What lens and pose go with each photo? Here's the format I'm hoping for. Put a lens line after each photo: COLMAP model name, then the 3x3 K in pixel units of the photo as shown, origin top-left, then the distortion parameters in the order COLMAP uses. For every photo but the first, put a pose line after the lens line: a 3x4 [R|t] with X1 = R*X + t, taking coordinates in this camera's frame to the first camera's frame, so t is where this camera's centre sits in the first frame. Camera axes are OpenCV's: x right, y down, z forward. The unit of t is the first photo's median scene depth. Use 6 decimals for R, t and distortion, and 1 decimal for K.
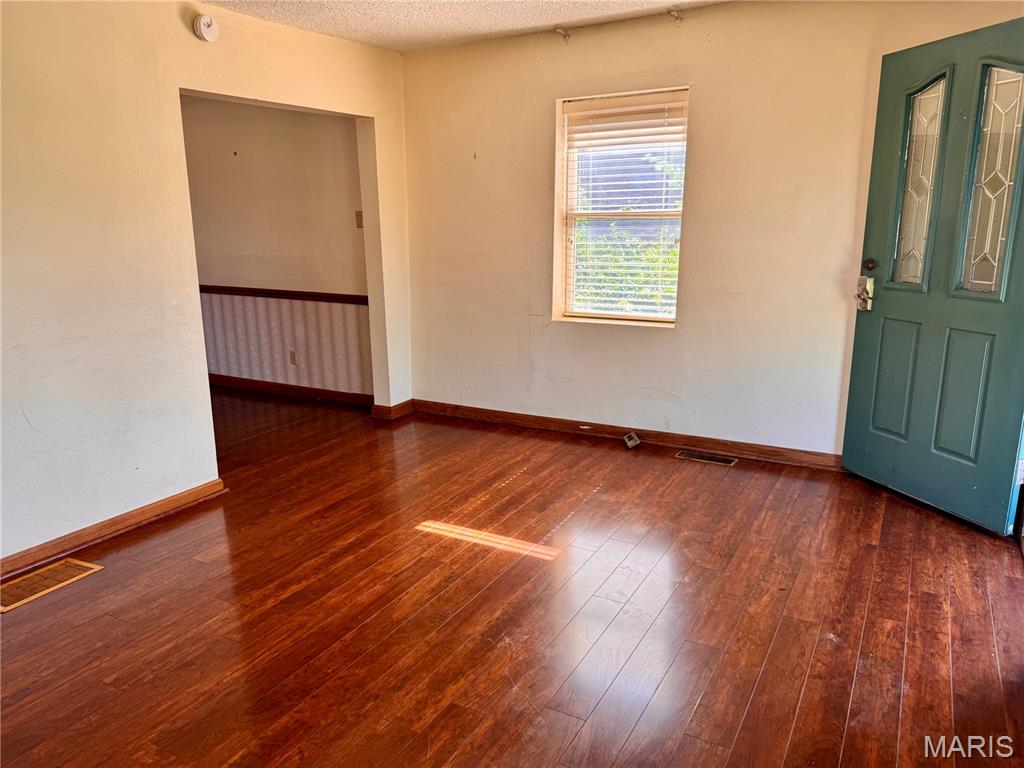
lens RADIAL K [[724.0, 0, 511.5], [0, 724.0, 385.7], [0, 0, 1]] dist [0.027891, -0.026900]
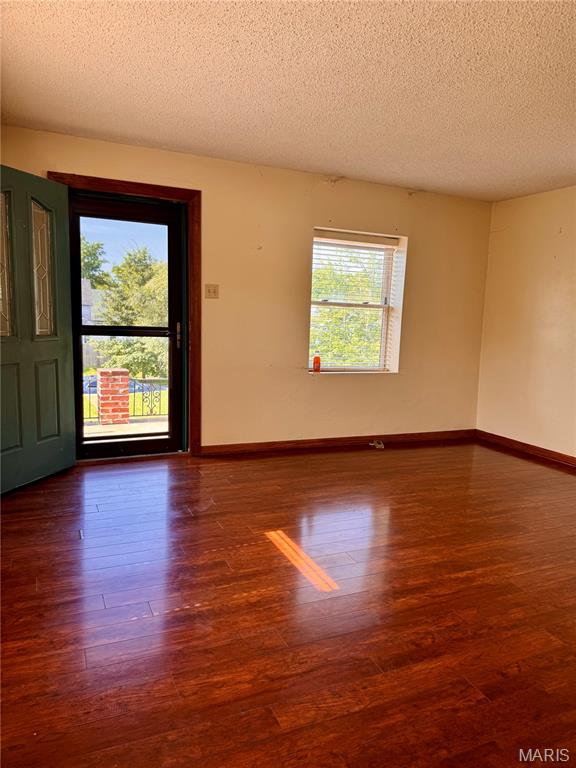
lens RADIAL K [[543.0, 0, 287.7], [0, 543.0, 384.7], [0, 0, 1]] dist [0.027891, -0.026900]
pose [[-0.805537, -0.094576, 0.584950, -0.556134], [0.114485, 0.943738, 0.310244, -0.360534], [-0.581381, 0.316881, -0.749388, 1.704761]]
